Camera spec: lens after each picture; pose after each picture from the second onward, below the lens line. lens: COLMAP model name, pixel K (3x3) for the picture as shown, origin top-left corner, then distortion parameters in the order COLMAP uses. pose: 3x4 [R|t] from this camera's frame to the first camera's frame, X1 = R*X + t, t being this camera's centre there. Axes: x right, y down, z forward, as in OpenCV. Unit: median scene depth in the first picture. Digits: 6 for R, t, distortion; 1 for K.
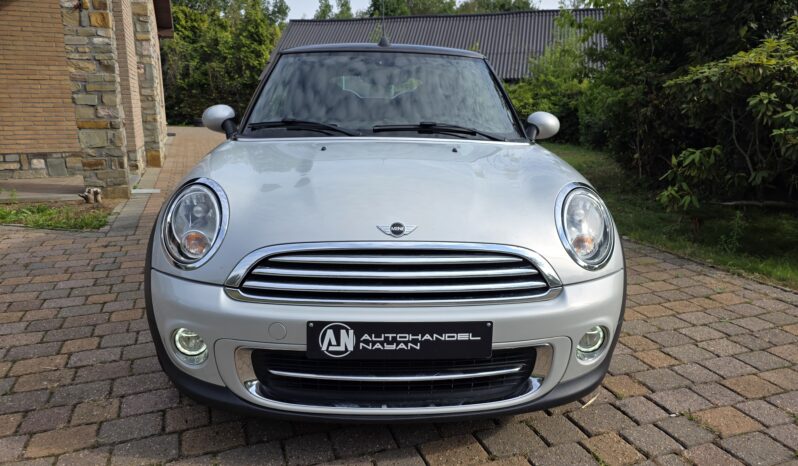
lens RADIAL K [[540.2, 0, 399.2], [0, 540.2, 224.3], [0, 0, 1]] dist [0.048042, -0.044817]
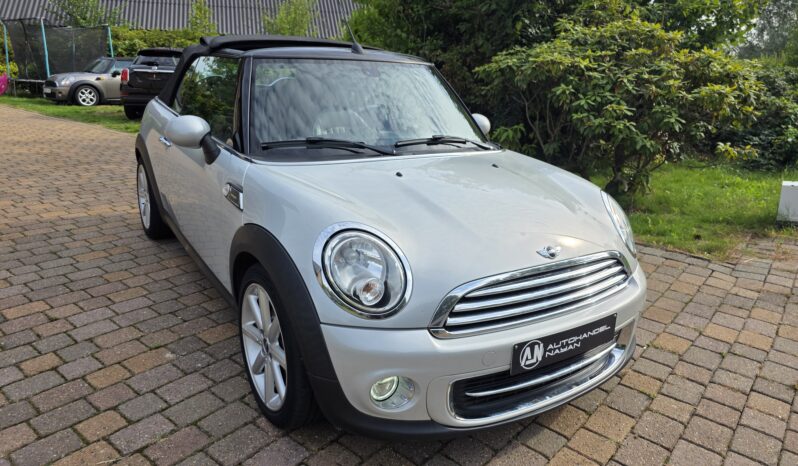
lens RADIAL K [[540.2, 0, 393.8], [0, 540.2, 231.5], [0, 0, 1]] dist [0.048042, -0.044817]
pose [[0.873569, -0.126010, 0.470105, -0.282912], [0.081529, 0.990141, 0.113904, -0.065421], [-0.479823, -0.061176, 0.875230, 0.043018]]
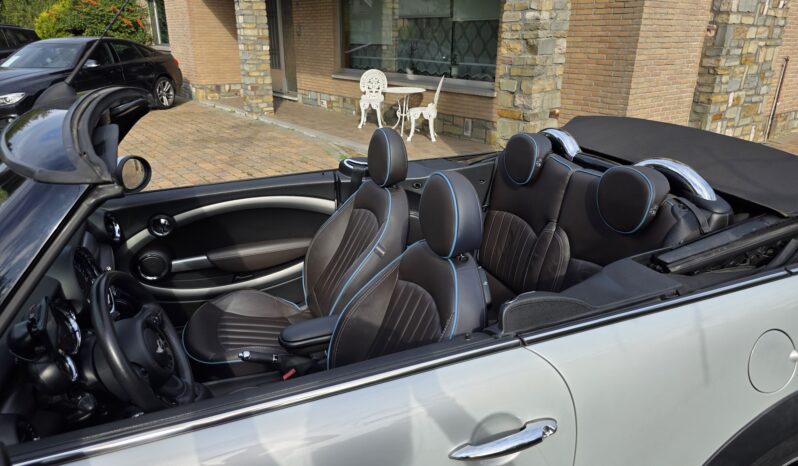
lens RADIAL K [[540.2, 0, 392.2], [0, 540.2, 232.8], [0, 0, 1]] dist [0.048042, -0.044817]
pose [[0.273023, 0.327547, -0.904528, 0.296726], [-0.211666, 0.937662, 0.275657, -0.244208], [0.938433, 0.116198, 0.325334, 0.666057]]
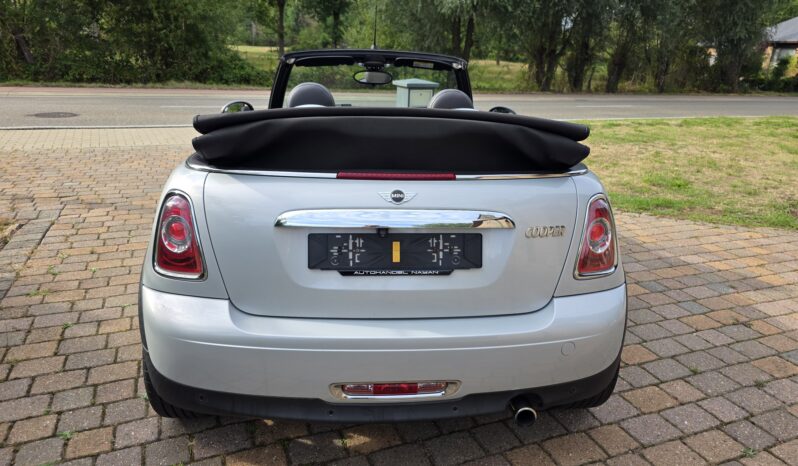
lens RADIAL K [[540.2, 0, 394.6], [0, 540.2, 225.1], [0, 0, 1]] dist [0.048042, -0.044817]
pose [[-0.998829, -0.041439, -0.024966, -0.035293], [-0.048372, 0.864003, 0.501158, -0.359658], [0.000803, 0.501779, -0.864996, 1.333777]]
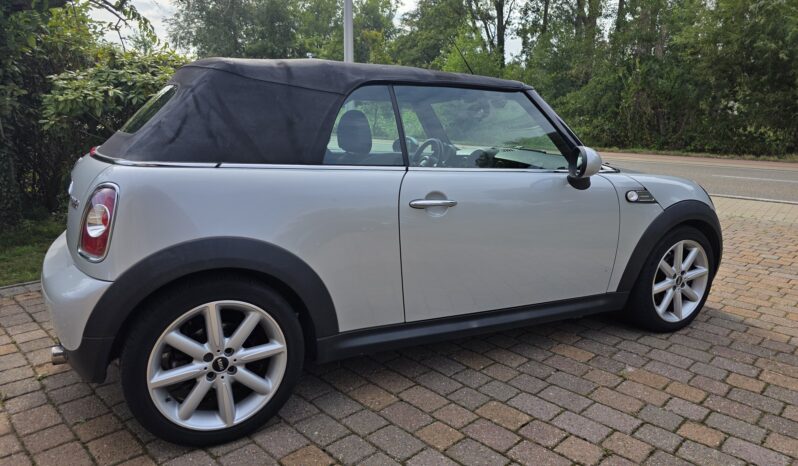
lens RADIAL K [[540.2, 0, 388.2], [0, 540.2, 221.0], [0, 0, 1]] dist [0.048042, -0.044817]
pose [[-0.396669, -0.194698, 0.897077, -0.608874], [0.180846, 0.941521, 0.284310, -0.247366], [-0.899971, 0.275010, -0.338262, 0.964396]]
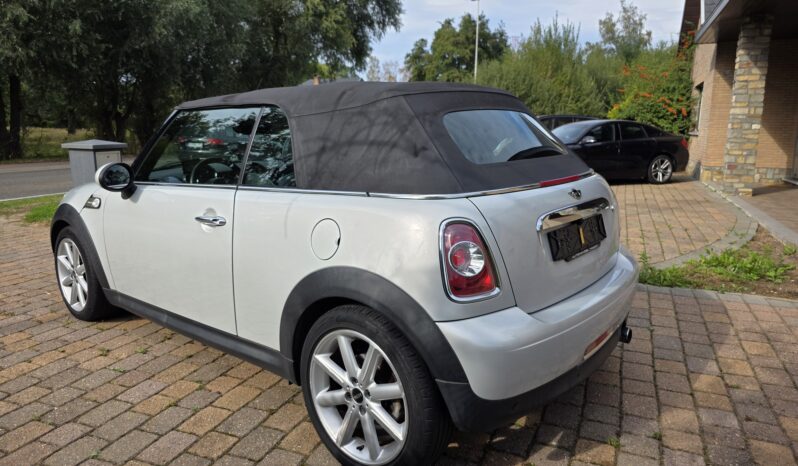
lens RADIAL K [[540.2, 0, 392.9], [0, 540.2, 222.6], [0, 0, 1]] dist [0.048042, -0.044817]
pose [[-0.689328, 0.114141, -0.715401, 0.383260], [-0.167823, 0.935488, 0.310962, -0.299324], [0.704743, 0.334416, -0.625702, 1.216838]]
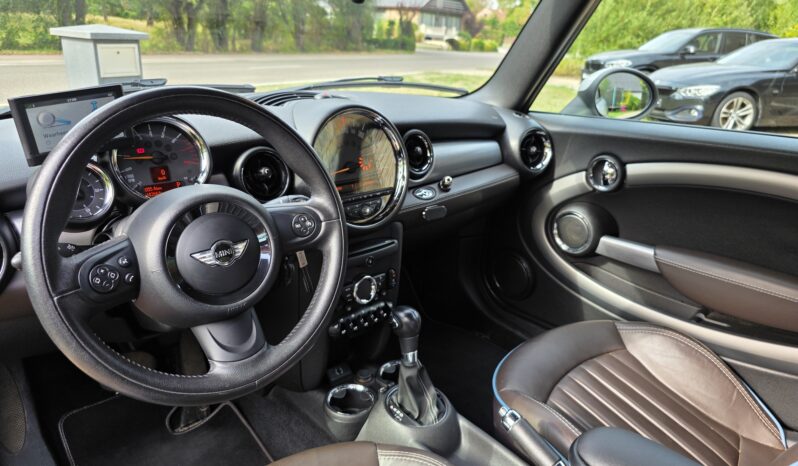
lens RADIAL K [[540.2, 0, 395.3], [0, 540.2, 223.2], [0, 0, 1]] dist [0.048042, -0.044817]
pose [[-0.780967, 0.157226, -0.604459, 0.098230], [-0.195351, 0.857749, 0.475505, -0.177736], [0.593235, 0.489435, -0.639160, 0.760144]]
